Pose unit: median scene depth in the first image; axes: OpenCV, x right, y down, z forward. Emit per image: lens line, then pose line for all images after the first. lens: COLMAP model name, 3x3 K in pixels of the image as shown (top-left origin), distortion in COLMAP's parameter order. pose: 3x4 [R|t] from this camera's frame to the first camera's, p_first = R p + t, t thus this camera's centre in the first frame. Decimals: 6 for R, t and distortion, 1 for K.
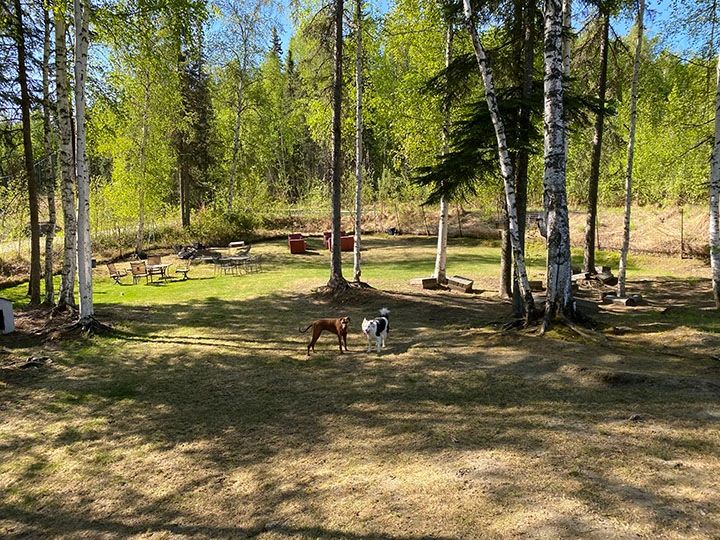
lens RADIAL K [[541.0, 0, 360.0], [0, 541.0, 270.0], [0, 0, 1]] dist [0.021243, -0.003002]
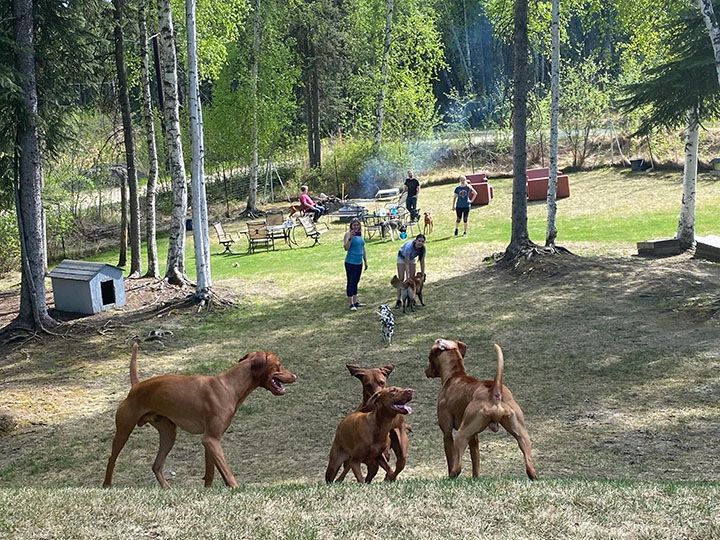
lens RADIAL K [[960.0, 0, 360.0], [0, 960.0, 270.0], [0, 0, 1]] dist [0.223754, -0.691566]
pose [[0.965991, -0.000120, -0.258577, 0.074786], [0.010327, 0.999220, 0.038117, 0.002808], [0.258371, -0.039491, 0.965238, -0.251081]]
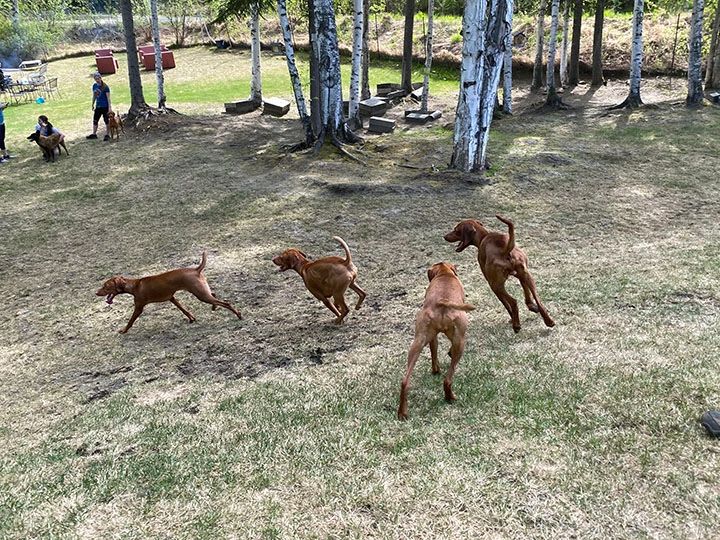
lens RADIAL K [[603.0, 0, 360.0], [0, 603.0, 270.0], [0, 0, 1]] dist [0.043211, -0.109702]
pose [[0.974565, -0.087168, 0.206458, 0.081660], [0.023146, 0.955479, 0.294151, -0.009208], [-0.222907, -0.281891, 0.933194, -0.124654]]
